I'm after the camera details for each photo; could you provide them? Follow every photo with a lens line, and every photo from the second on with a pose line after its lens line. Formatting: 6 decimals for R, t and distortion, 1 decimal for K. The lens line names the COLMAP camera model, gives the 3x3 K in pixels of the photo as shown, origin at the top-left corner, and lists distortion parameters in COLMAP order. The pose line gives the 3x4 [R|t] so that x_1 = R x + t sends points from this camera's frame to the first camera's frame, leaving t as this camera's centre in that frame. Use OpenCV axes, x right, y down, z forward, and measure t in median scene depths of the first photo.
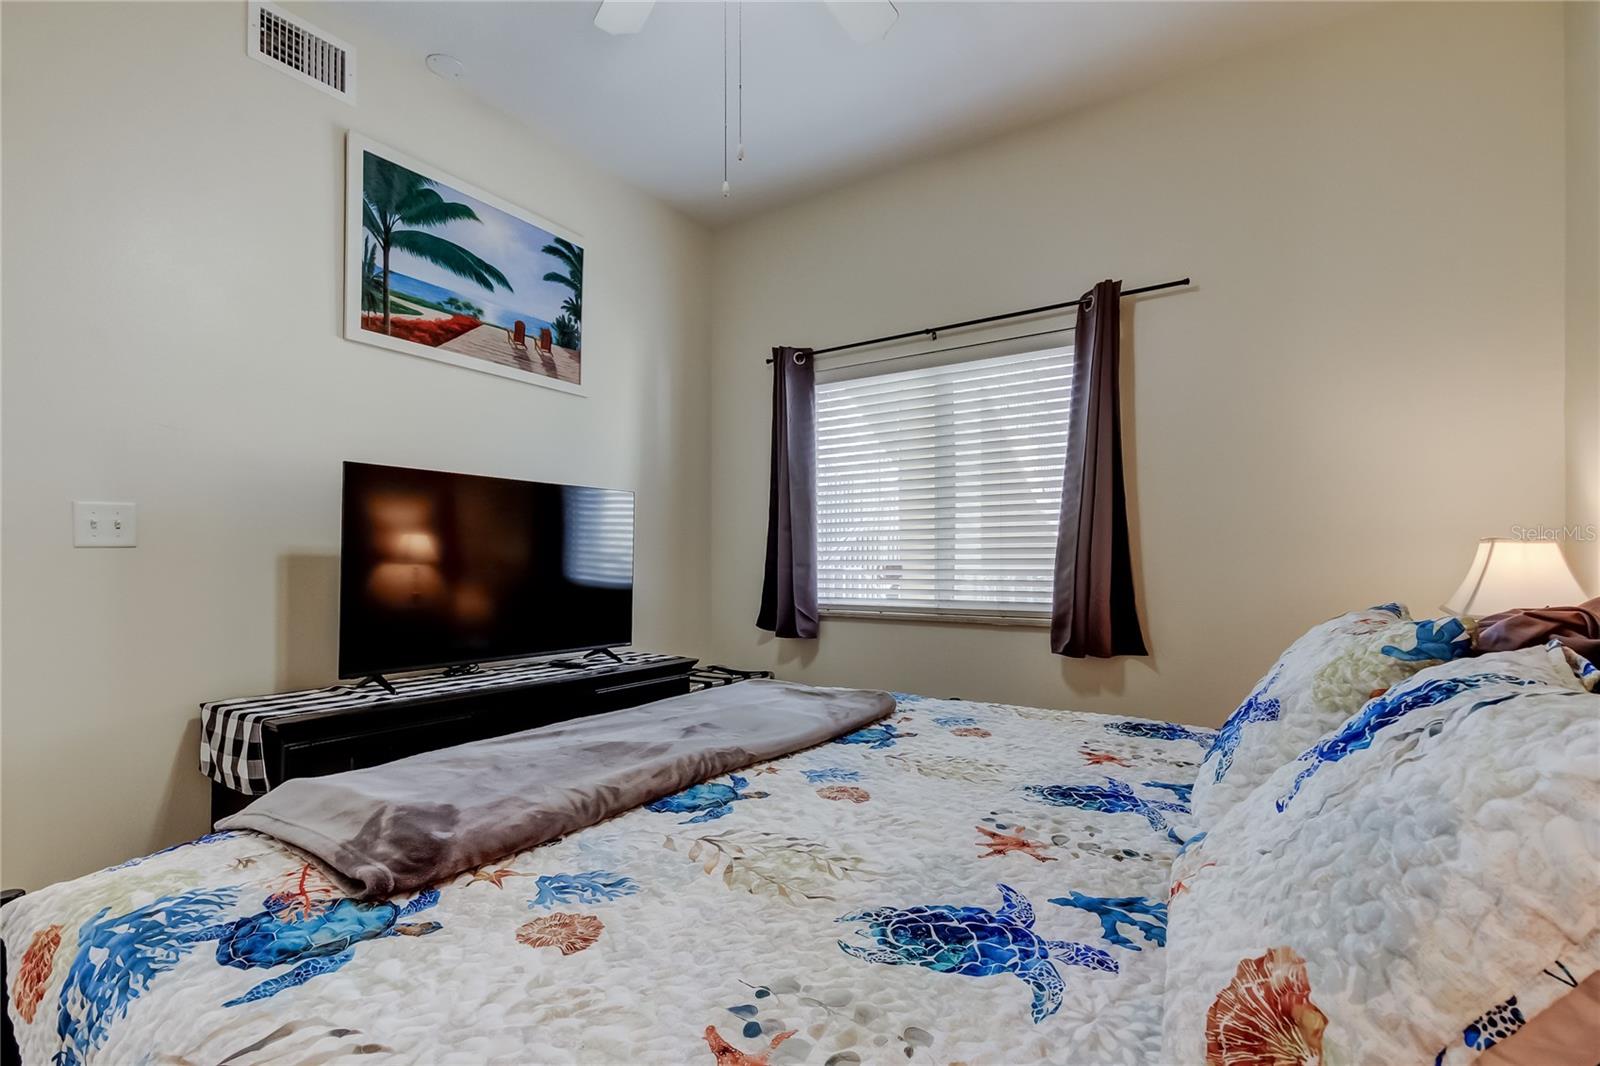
lens RADIAL K [[744.0, 0, 796.4], [0, 744.0, 574.9], [0, 0, 1]] dist [0.004750, -0.000087]
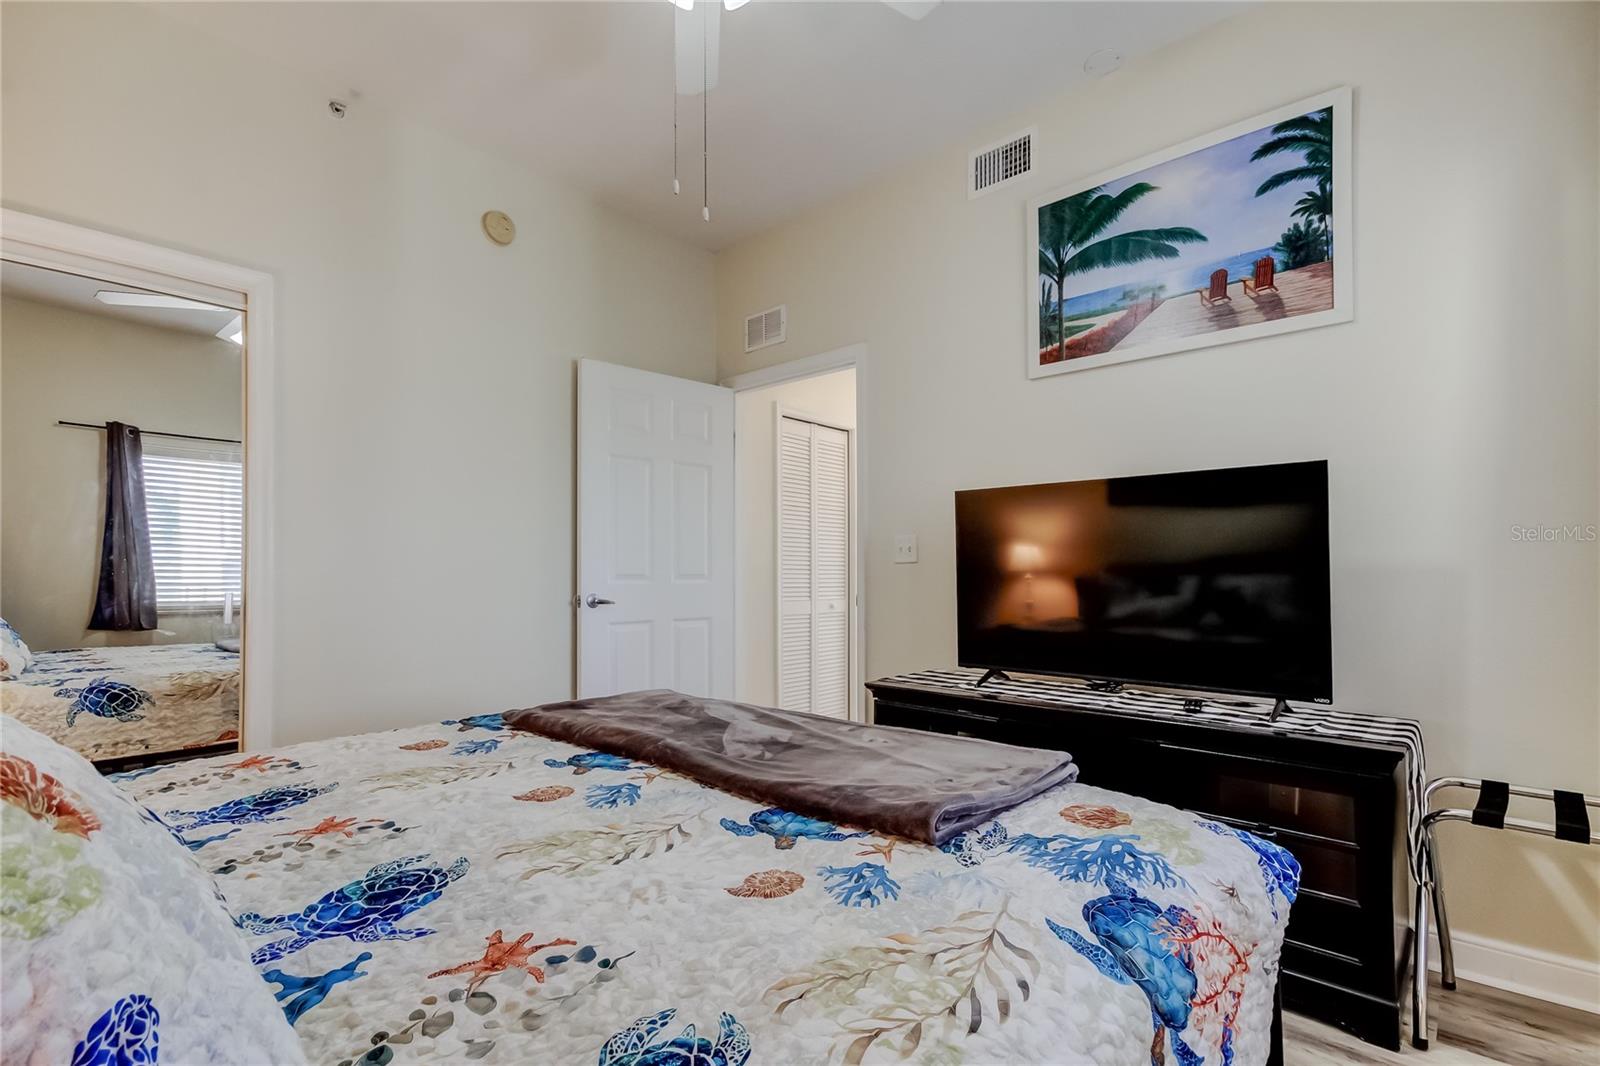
lens RADIAL K [[738.5, 0, 809.1], [0, 738.5, 559.3], [0, 0, 1]] dist [0.025378, -0.011408]
pose [[-0.141393, -0.017144, -0.989805, 0.552699], [-0.013516, 0.999790, -0.015386, -0.014222], [0.989861, 0.011203, -0.141596, 0.788523]]
